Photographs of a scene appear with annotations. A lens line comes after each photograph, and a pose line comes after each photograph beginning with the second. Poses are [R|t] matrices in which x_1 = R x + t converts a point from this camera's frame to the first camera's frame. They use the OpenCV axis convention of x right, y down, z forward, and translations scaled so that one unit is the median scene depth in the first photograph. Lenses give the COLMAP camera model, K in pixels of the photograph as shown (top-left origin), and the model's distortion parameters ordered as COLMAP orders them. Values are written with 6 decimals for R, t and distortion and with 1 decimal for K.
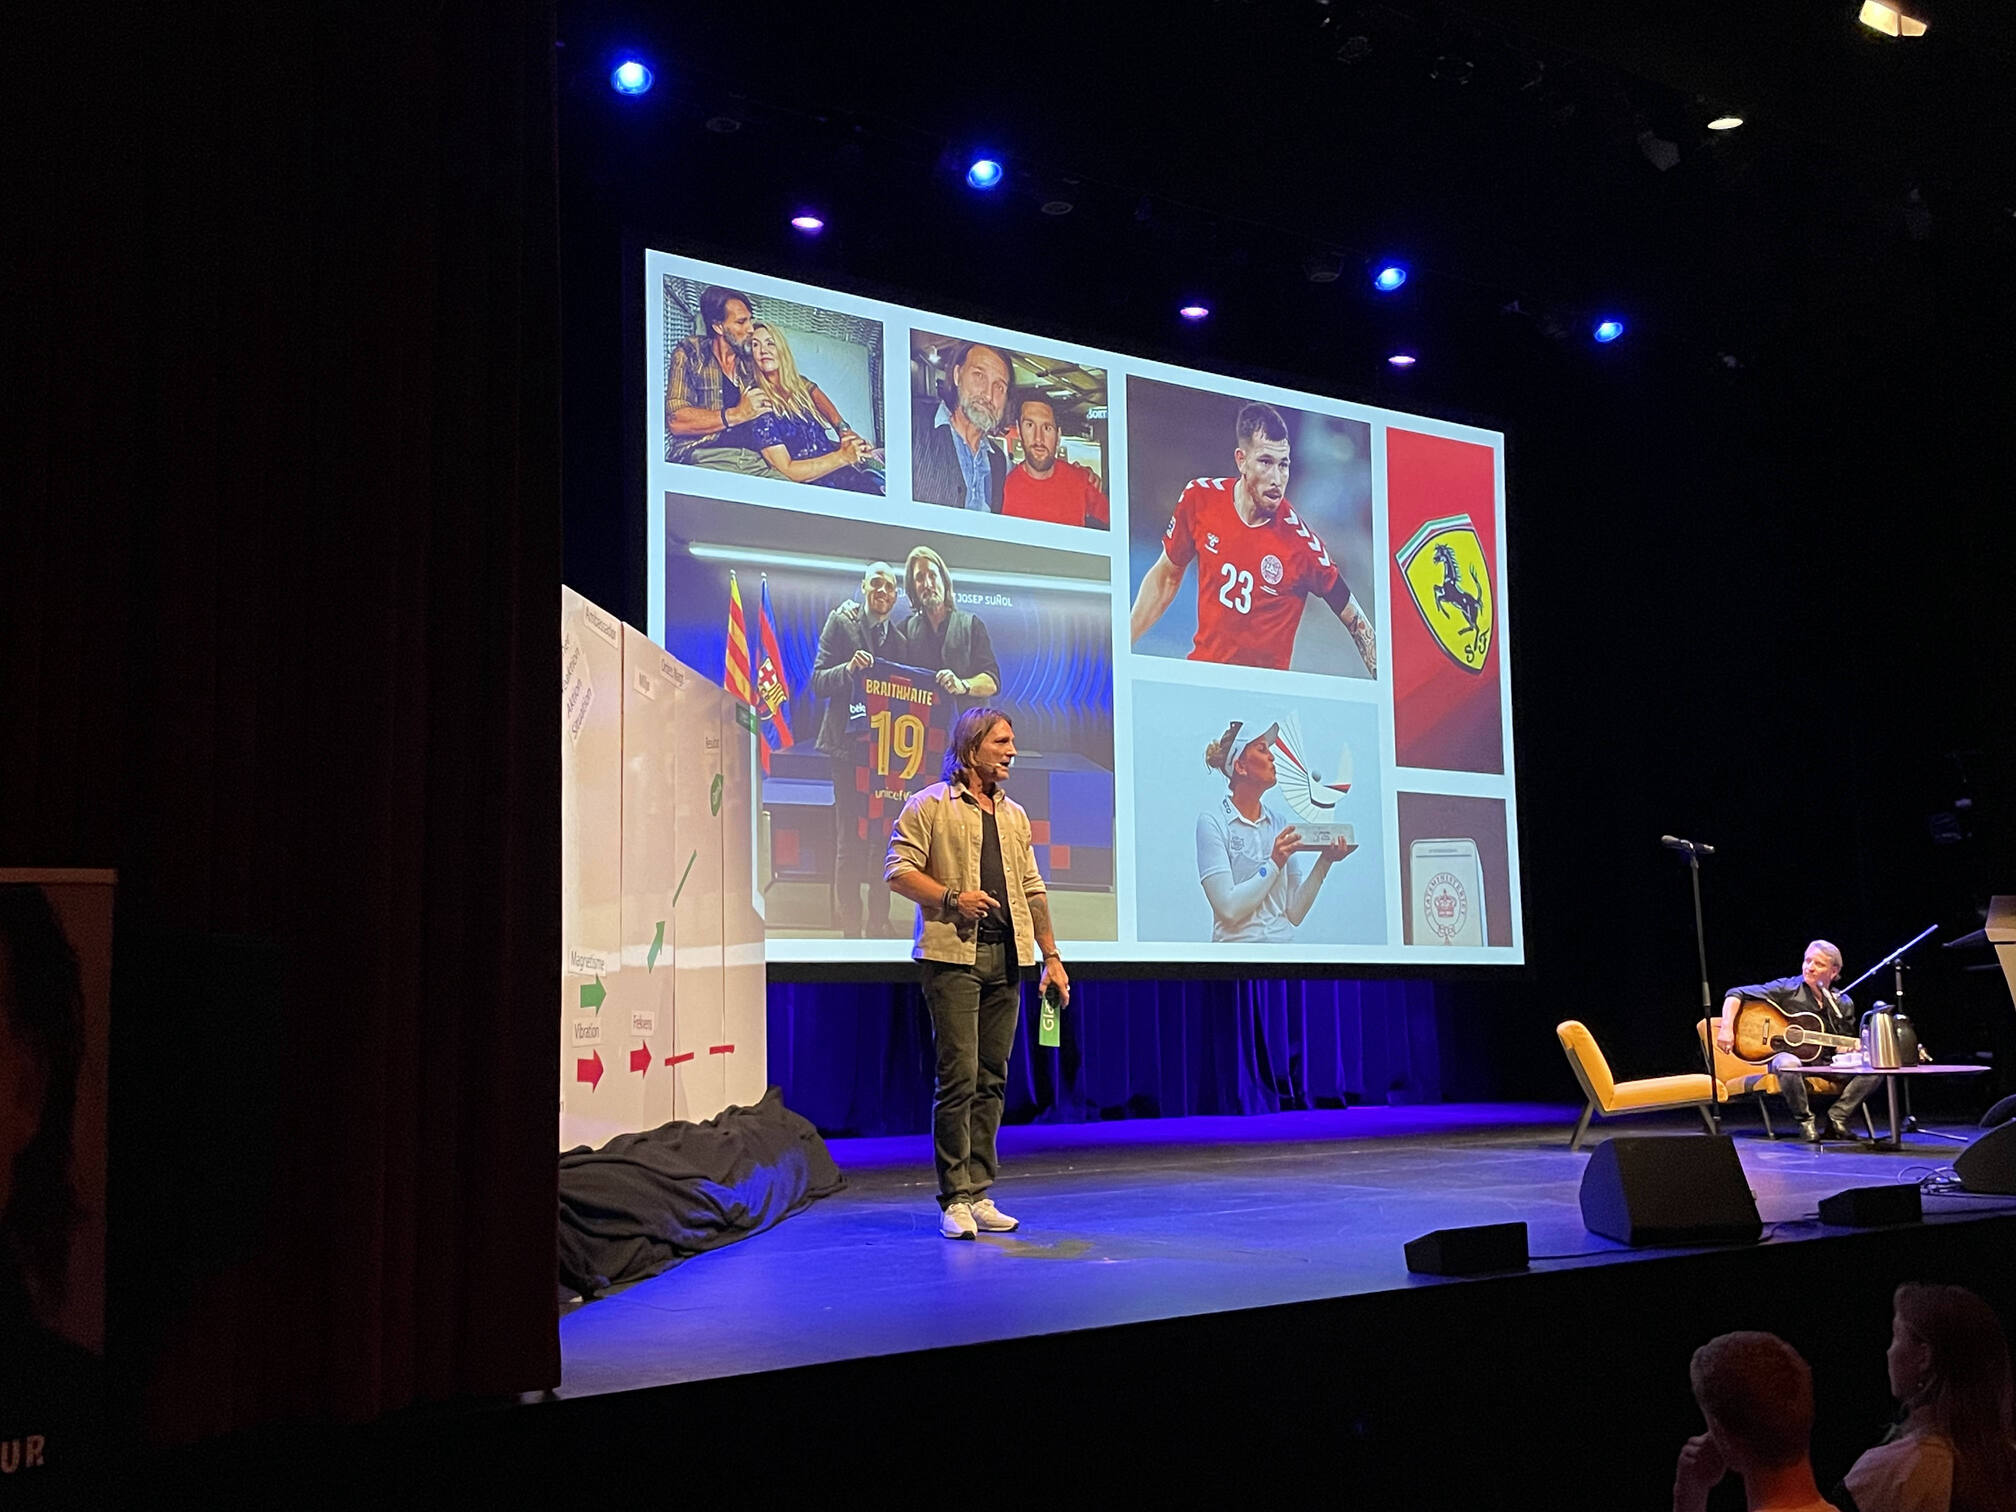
lens RADIAL K [[2098.0, 0, 990.7], [0, 2098.0, 745.8], [0, 0, 1]] dist [0.102406, 0.000000]
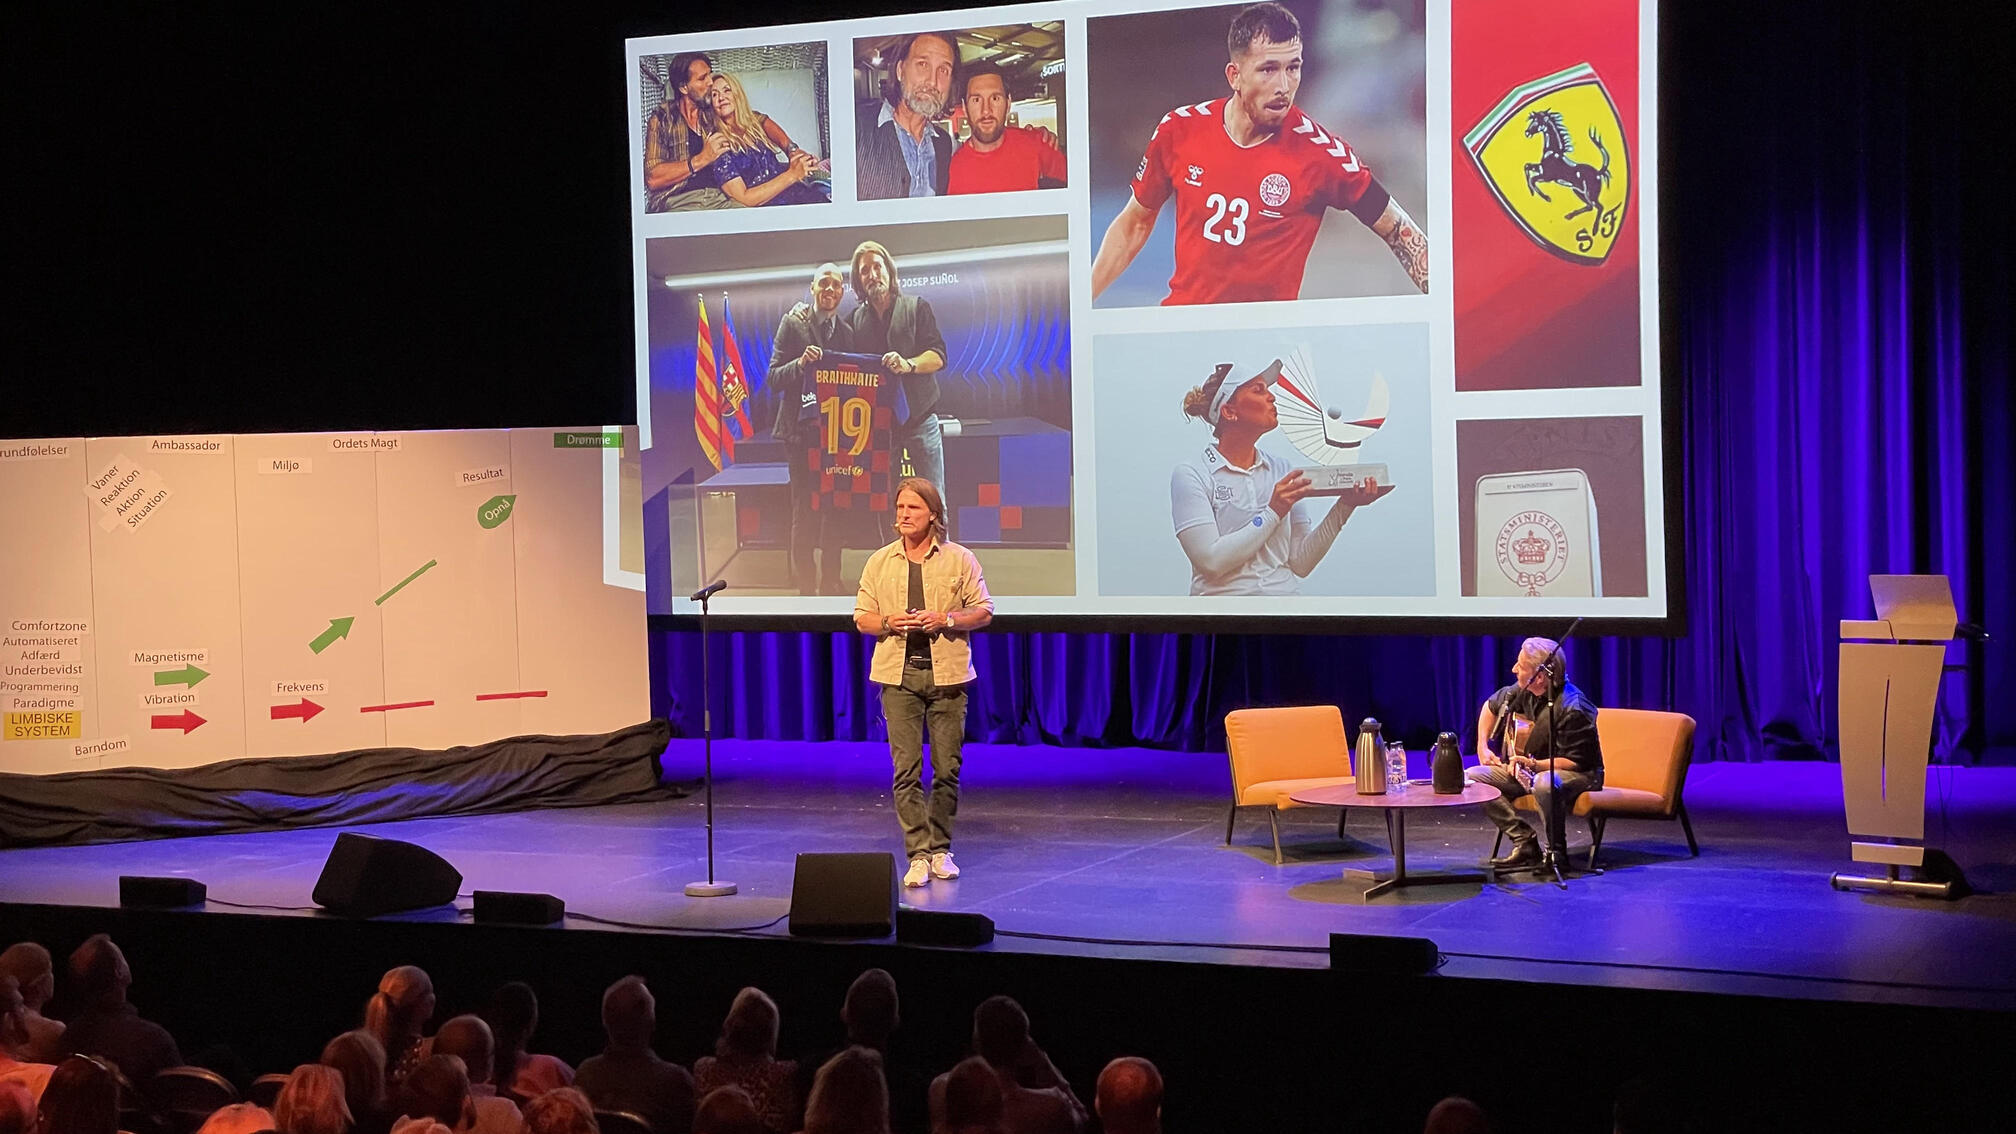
lens RADIAL K [[3018.0, 0, 1025.1], [0, 3018.0, 567.9], [0, 0, 1]] dist [0.080998, 0.000000]
pose [[0.487929, 0.044473, -0.871750, 1.312060], [0.127571, 0.984345, 0.121620, -0.101858], [0.863511, -0.170552, 0.474617, 0.270083]]
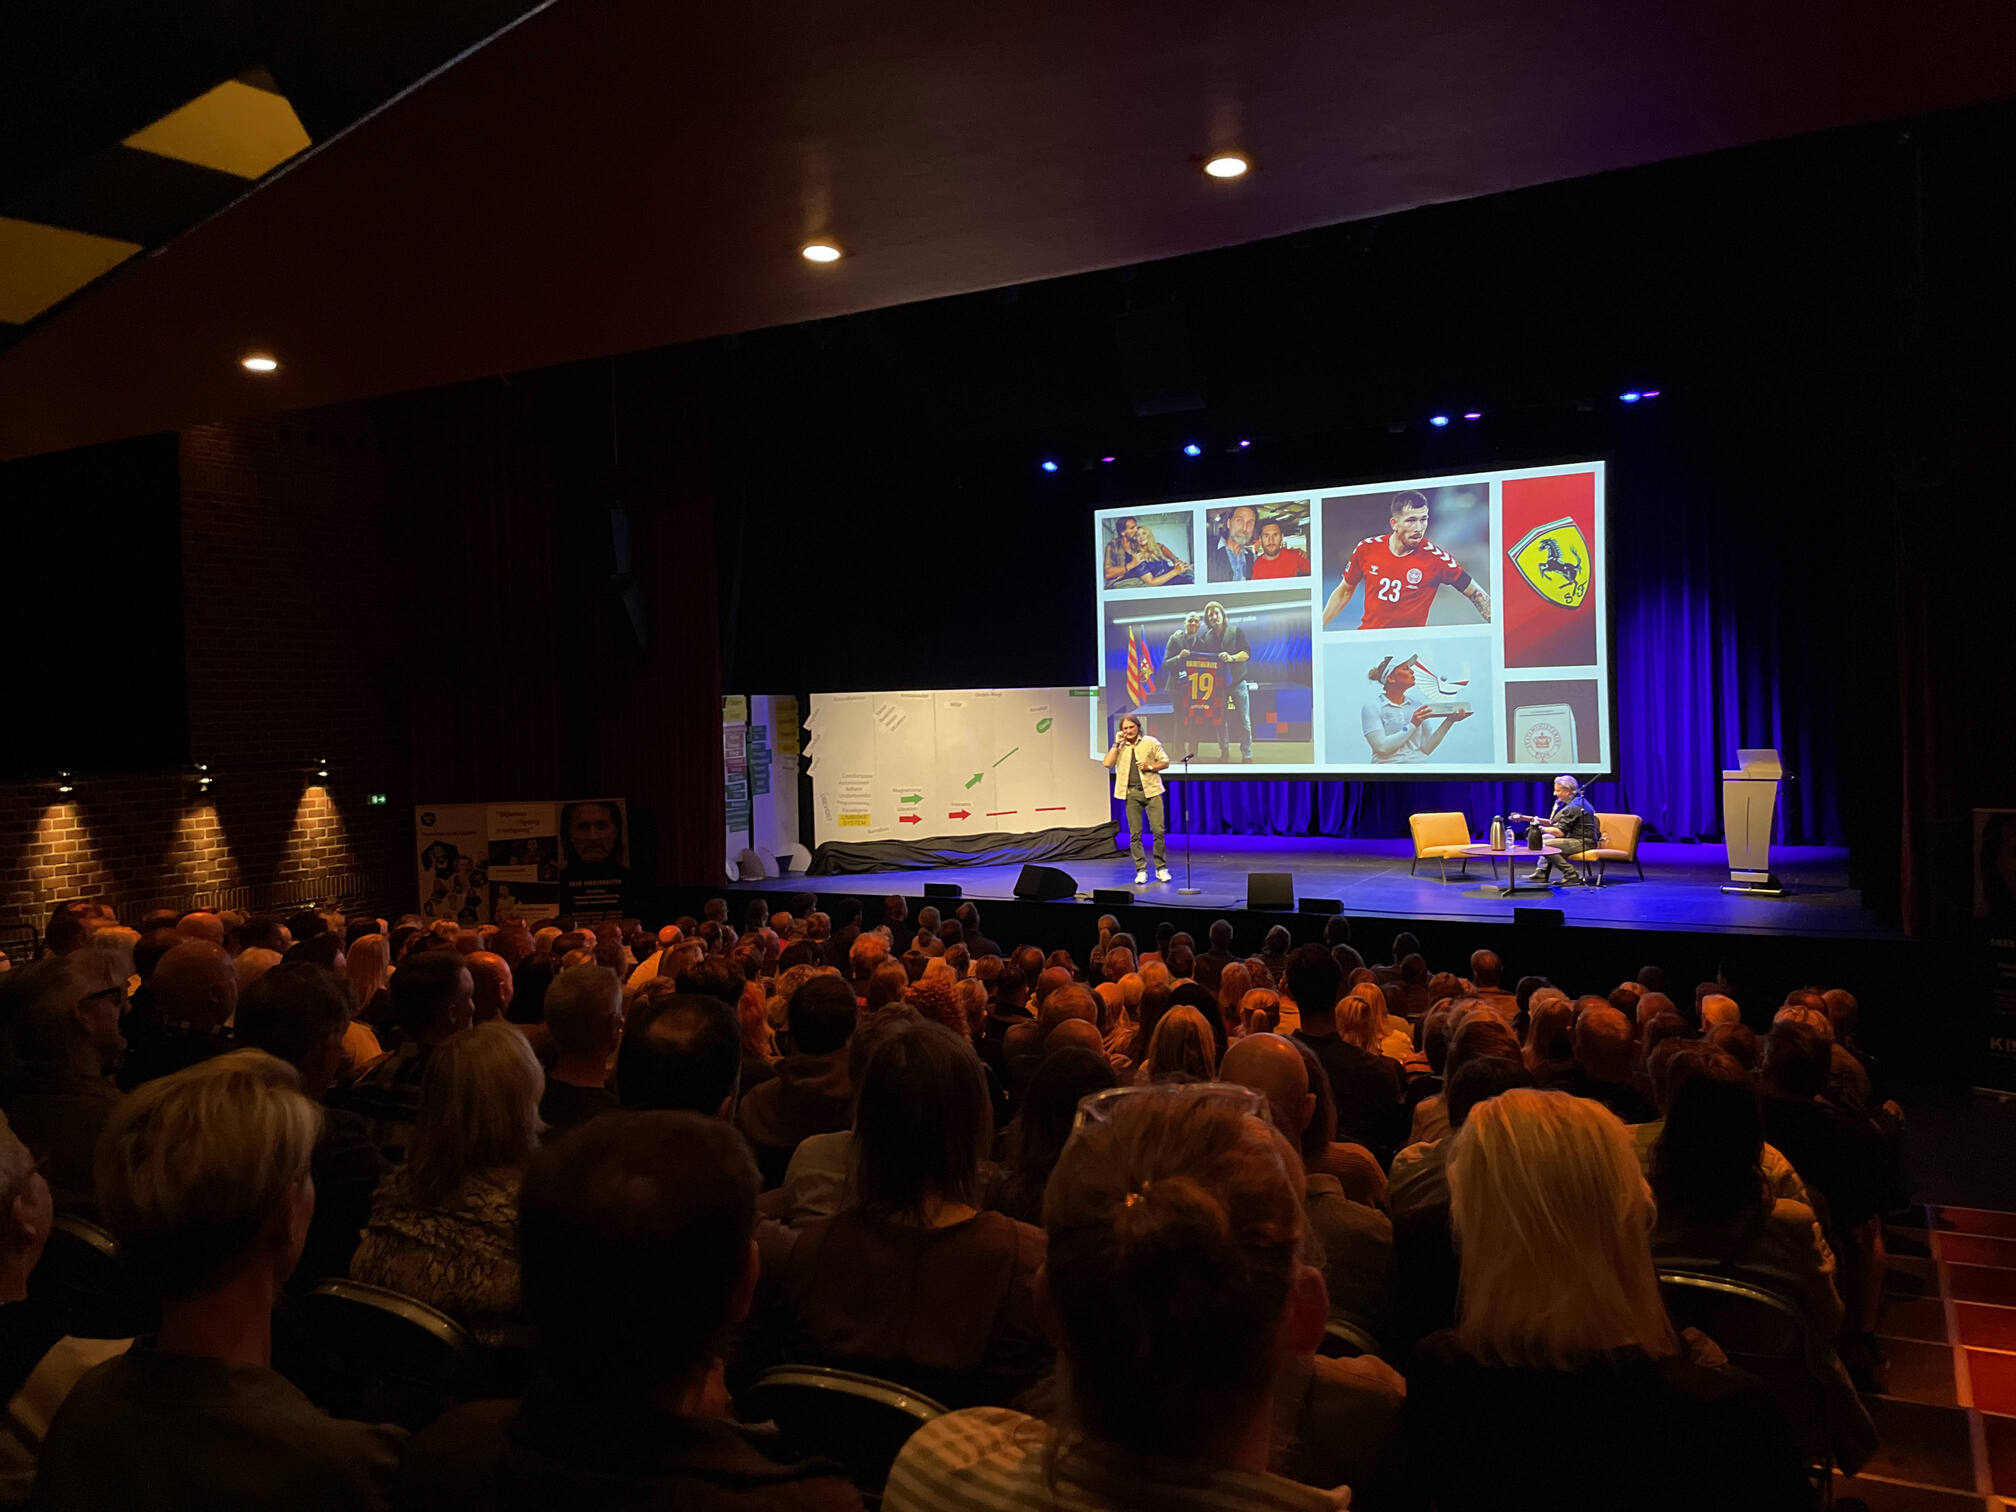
lens RADIAL K [[1534.5, 0, 992.6], [0, 1534.5, 730.6], [0, 0, 1]] dist [0.086004, -0.119780]
pose [[0.427616, 0.023559, -0.903654, 1.364029], [0.134614, 0.986854, 0.089428, -0.131609], [0.893881, -0.159886, 0.418823, 0.012241]]
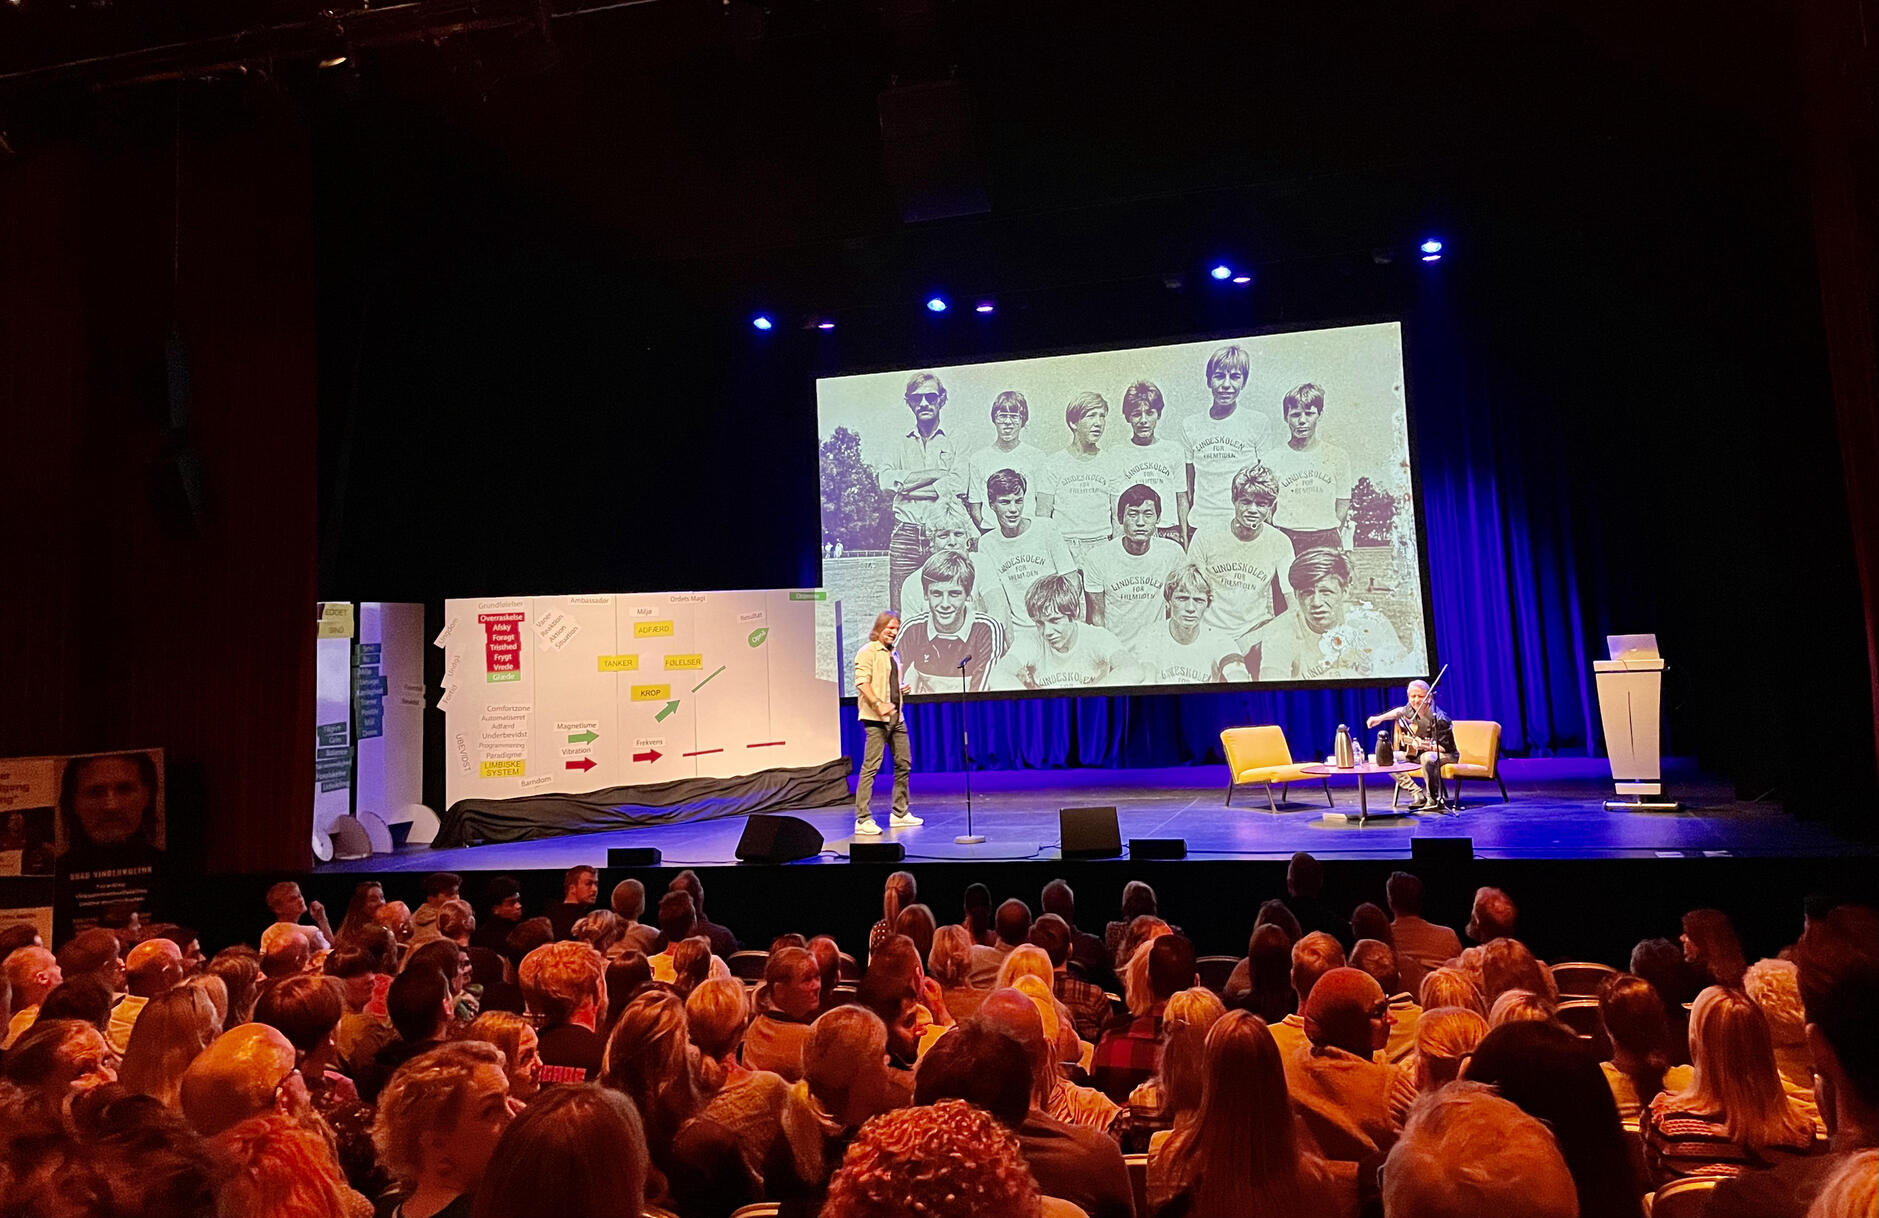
lens RADIAL K [[1543.4, 0, 1011.4], [0, 1543.4, 452.5], [0, 0, 1]] dist [0.079444, -0.115235]
pose [[0.627886, -0.105290, -0.771150, 1.071351], [0.134354, 0.990596, -0.025859, -0.075718], [0.766621, -0.087371, 0.636128, 0.091405]]
